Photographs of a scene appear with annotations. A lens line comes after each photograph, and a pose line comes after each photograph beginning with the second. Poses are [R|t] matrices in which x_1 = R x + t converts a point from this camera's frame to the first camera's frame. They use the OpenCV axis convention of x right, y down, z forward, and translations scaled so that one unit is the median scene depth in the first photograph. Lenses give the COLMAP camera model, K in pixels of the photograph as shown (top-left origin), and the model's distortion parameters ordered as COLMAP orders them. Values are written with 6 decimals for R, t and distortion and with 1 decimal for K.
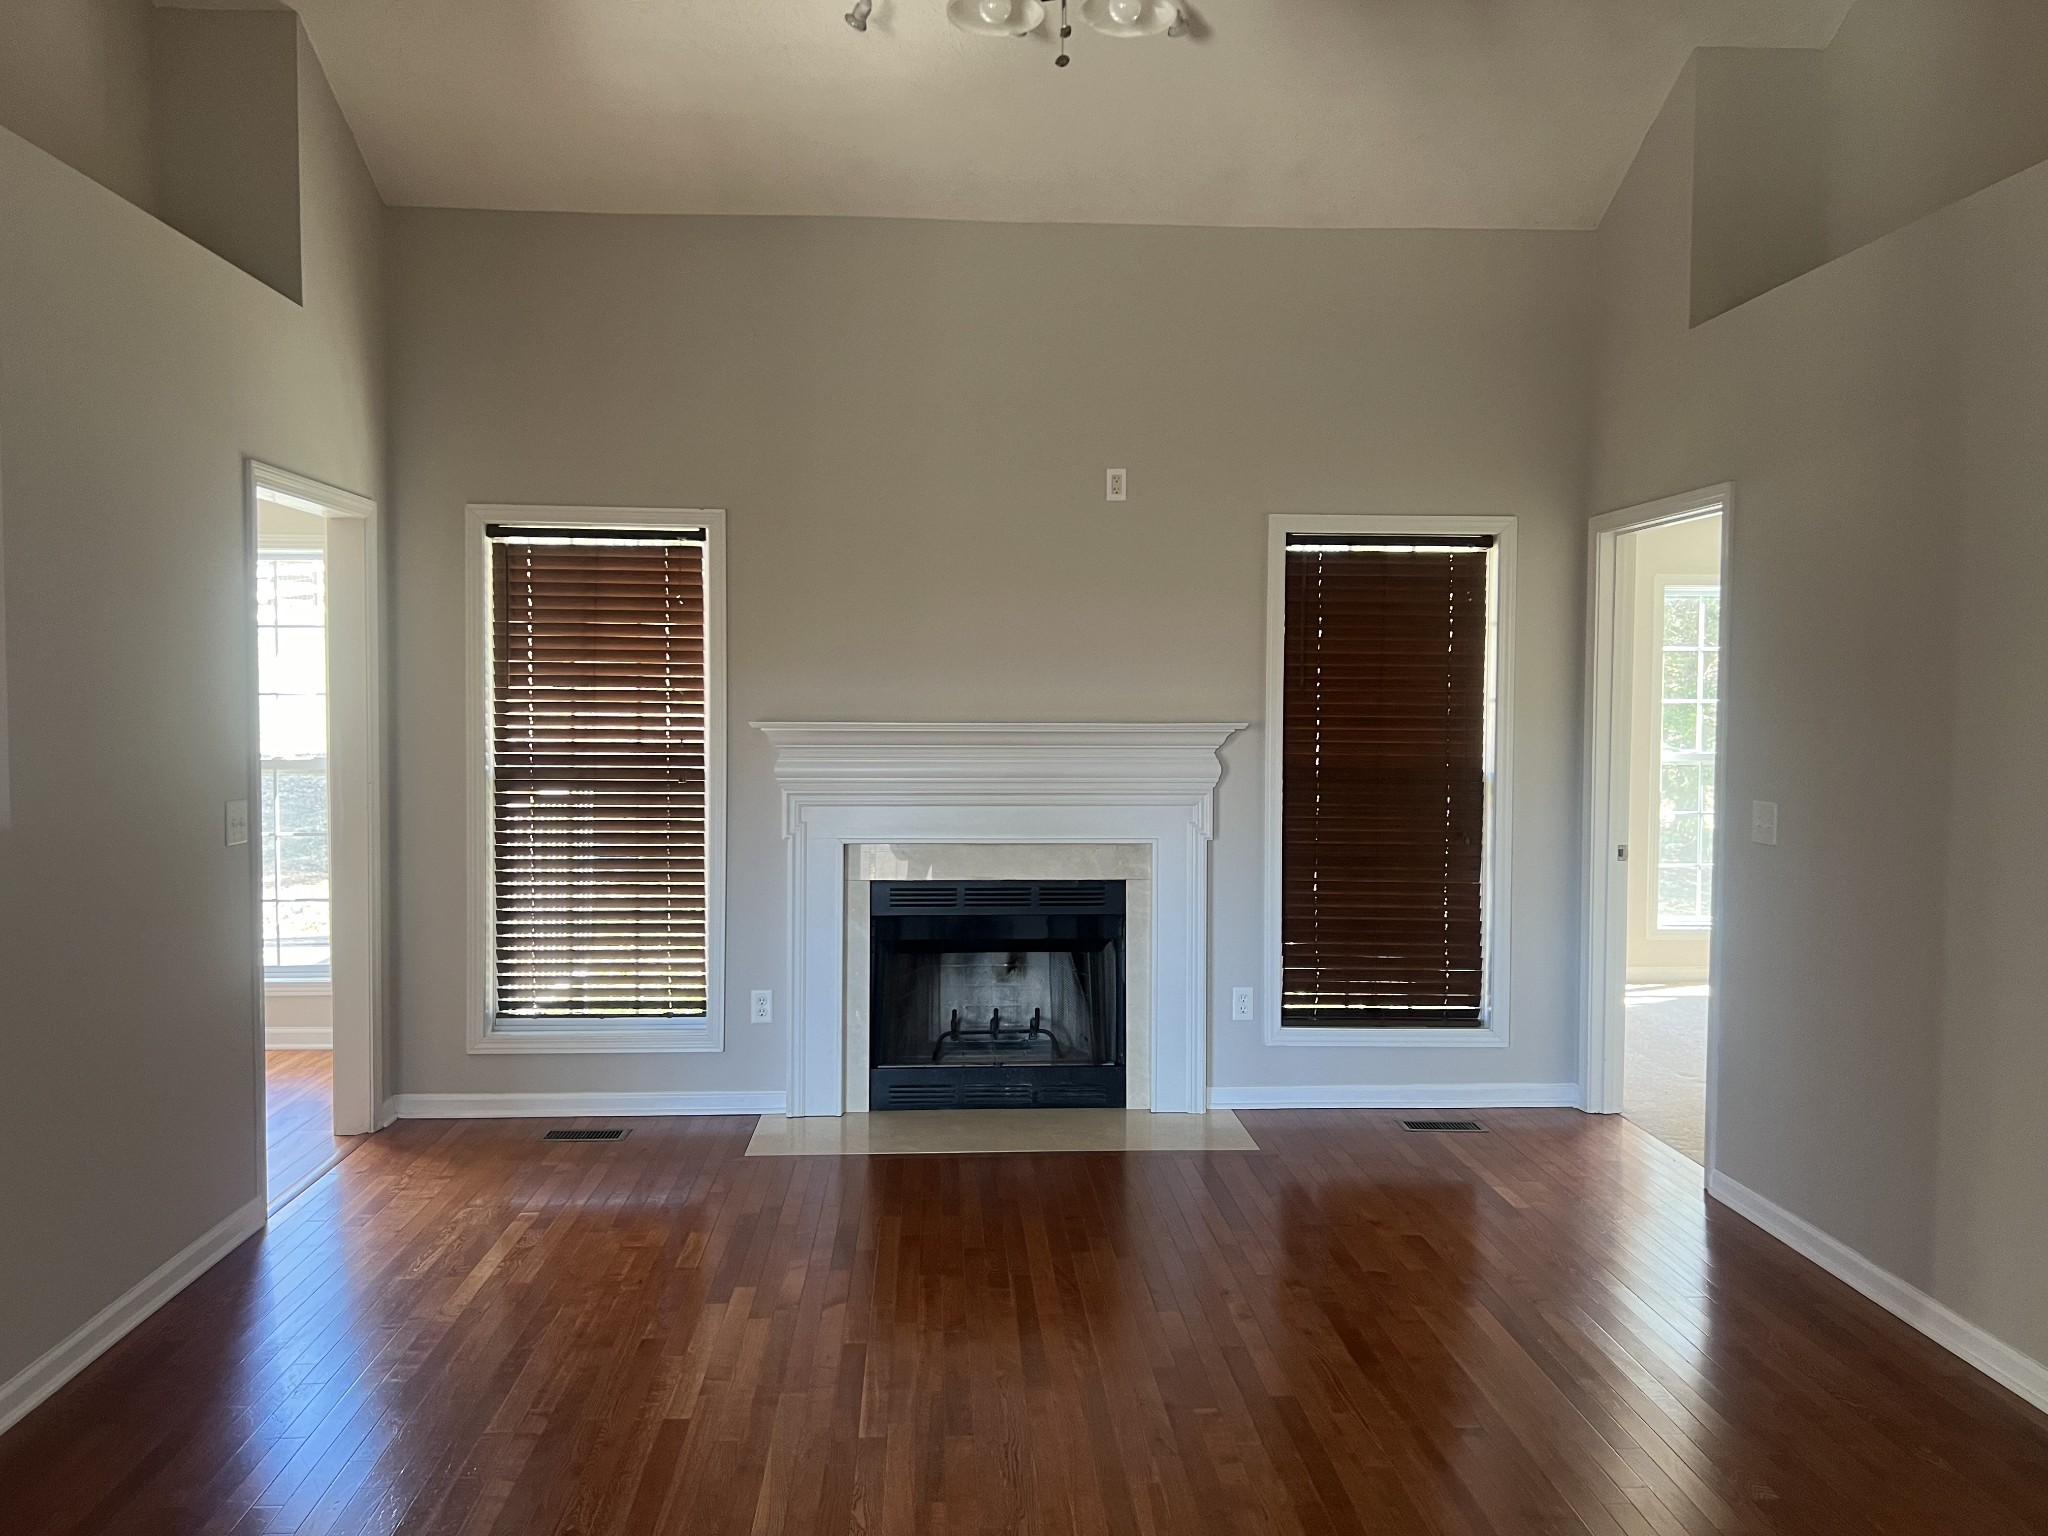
lens RADIAL K [[1535.1, 0, 999.9], [0, 1535.1, 766.1], [0, 0, 1]] dist [0.121611, -0.244353]
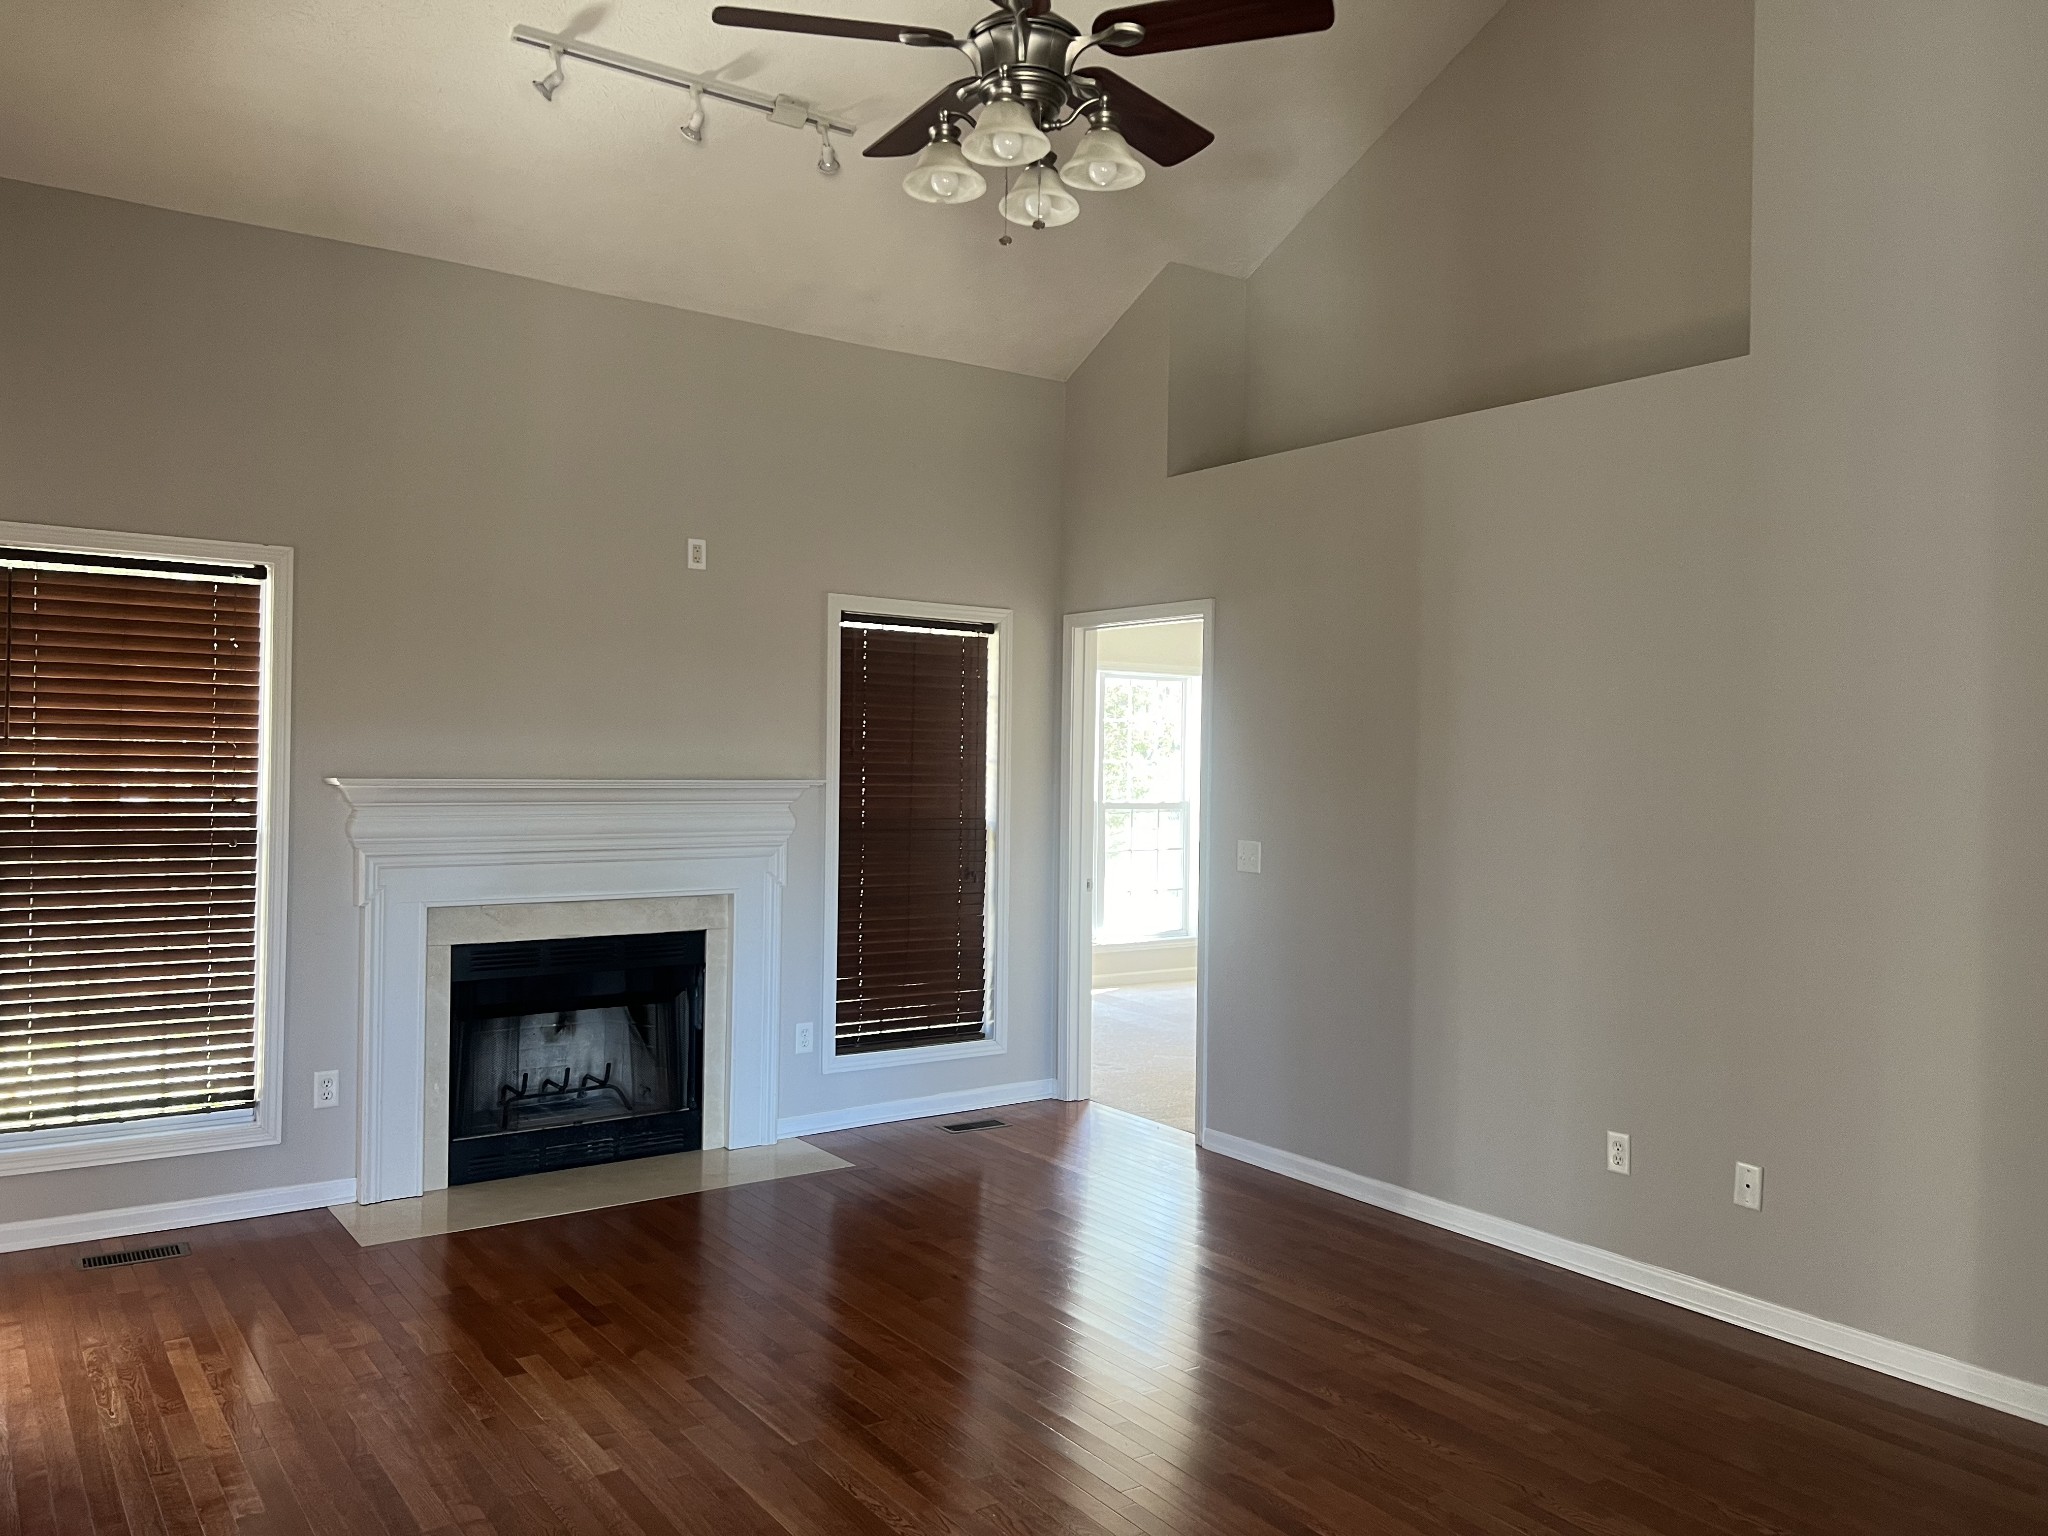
lens RADIAL K [[1516.3, 0, 1024.0], [0, 1516.3, 768.0], [0, 0, 1]] dist [-0.008780, -0.009021]
pose [[0.833762, 0.005080, 0.552101, -0.306087], [0.017125, 0.999239, -0.035055, 0.003891], [-0.551859, 0.038683, 0.833040, 0.017235]]
